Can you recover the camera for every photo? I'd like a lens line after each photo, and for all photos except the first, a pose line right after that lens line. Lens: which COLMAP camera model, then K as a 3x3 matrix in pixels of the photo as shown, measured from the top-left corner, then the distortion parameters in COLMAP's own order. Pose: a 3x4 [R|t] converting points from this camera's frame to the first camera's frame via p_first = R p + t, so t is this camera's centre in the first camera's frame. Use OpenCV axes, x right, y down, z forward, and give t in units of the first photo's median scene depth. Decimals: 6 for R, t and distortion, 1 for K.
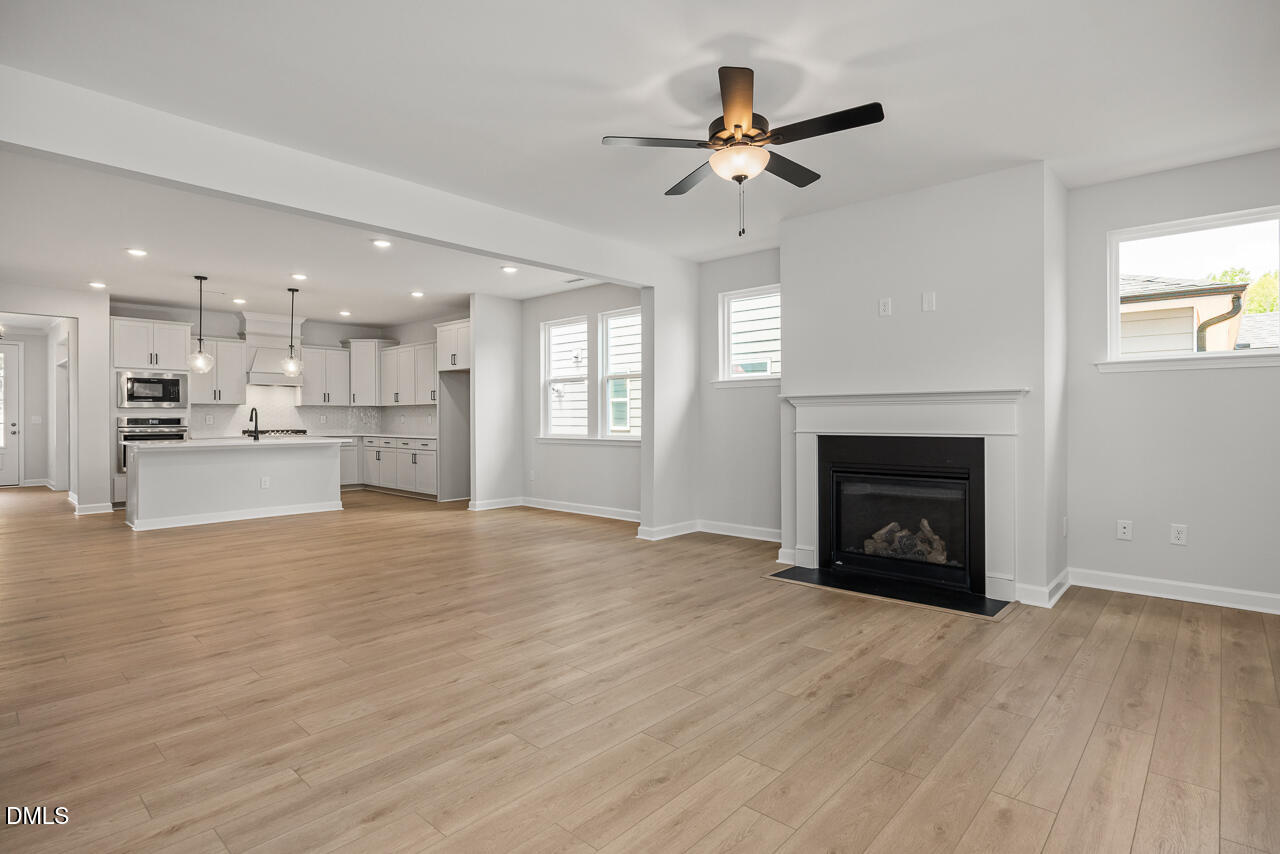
lens RADIAL K [[635.3, 0, 645.3], [0, 635.3, 419.3], [0, 0, 1]] dist [-0.008853, 0.000572]
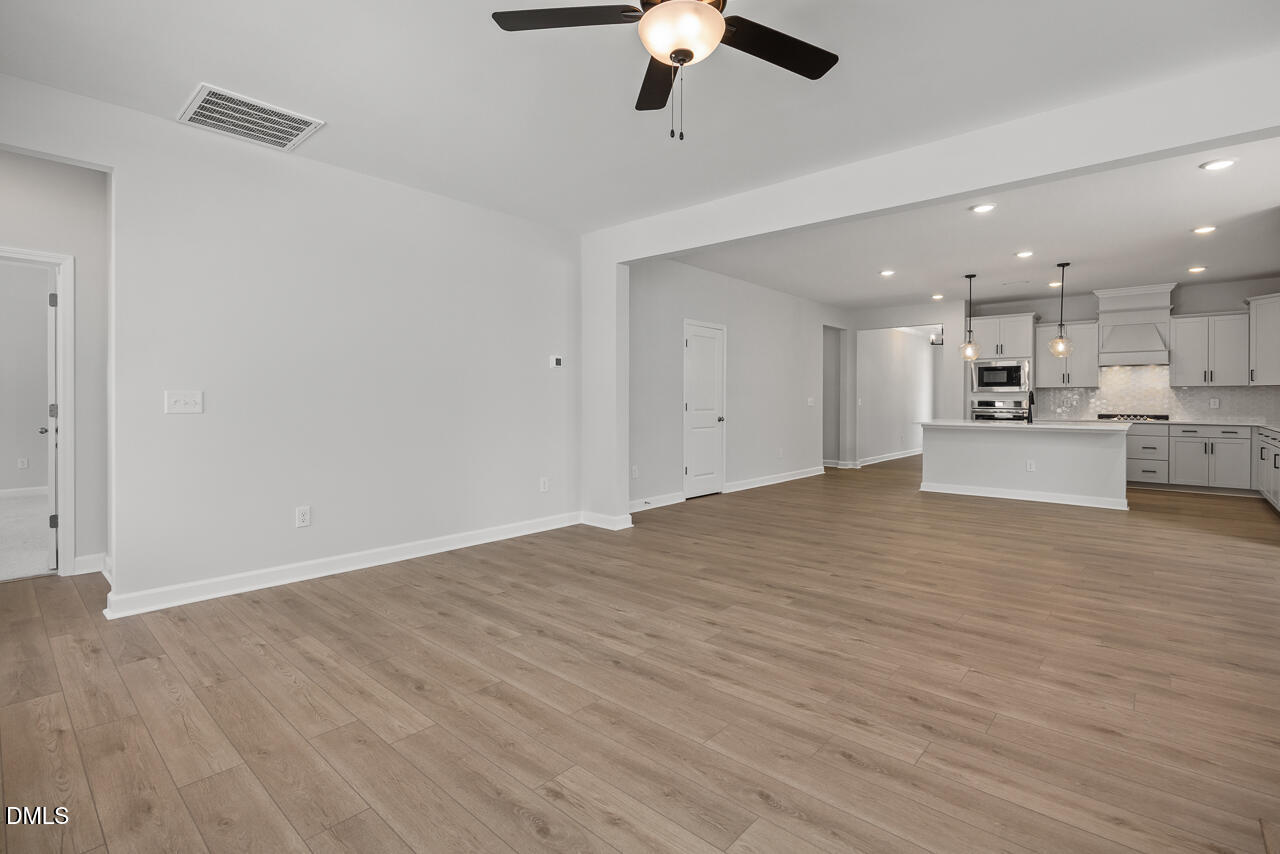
lens RADIAL K [[591.5, 0, 644.7], [0, 591.5, 411.2], [0, 0, 1]] dist [-0.012171, -0.000244]
pose [[0.015442, 0.019729, -0.999686, 0.627548], [-0.003857, 0.999799, 0.019672, -0.003943], [0.999873, 0.003552, 0.015515, 0.749259]]
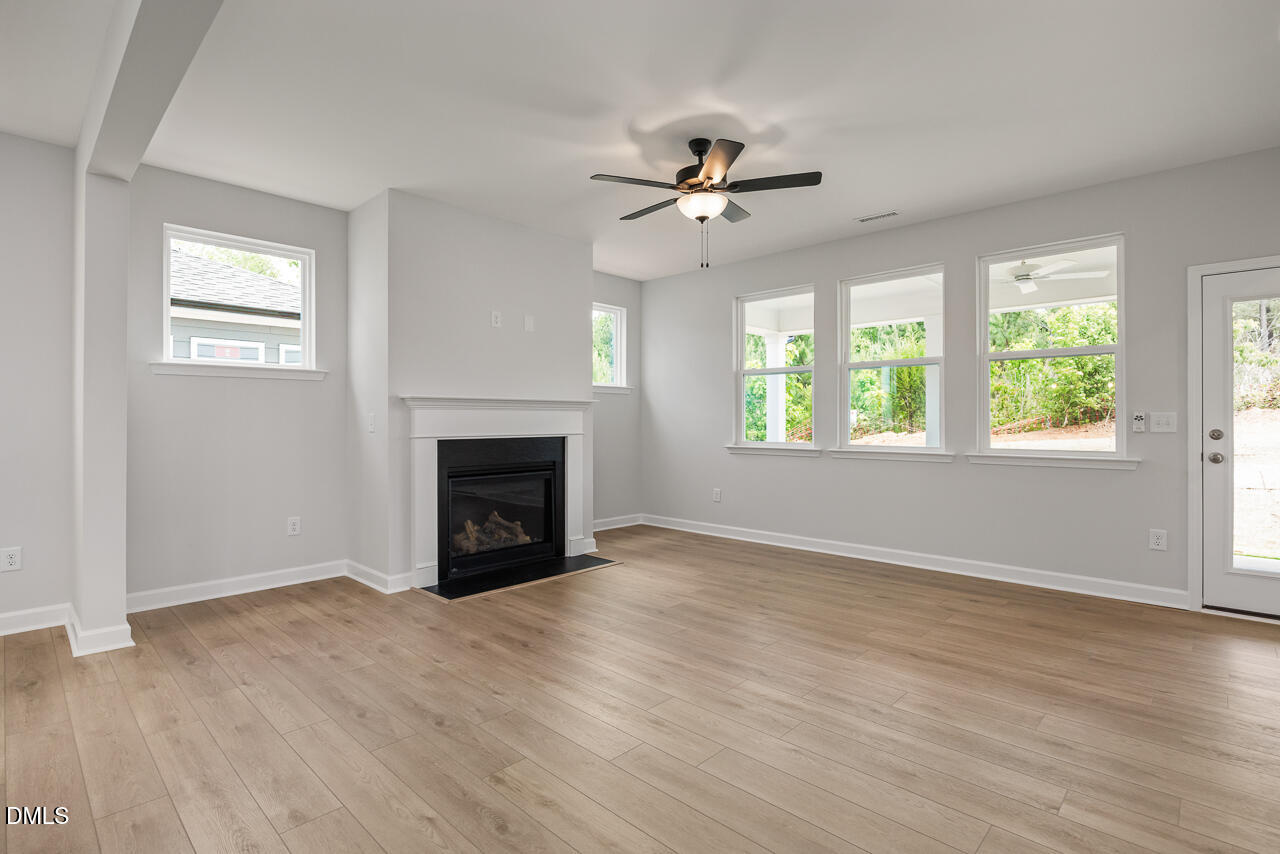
lens RADIAL K [[618.9, 0, 643.2], [0, 618.9, 421.4], [0, 0, 1]] dist [0.003669, 0.000397]
pose [[0.027955, -0.002103, 0.999607, -0.793267], [0.002124, 0.999996, 0.002044, -0.004494], [-0.999607, 0.002066, 0.027959, 0.850307]]
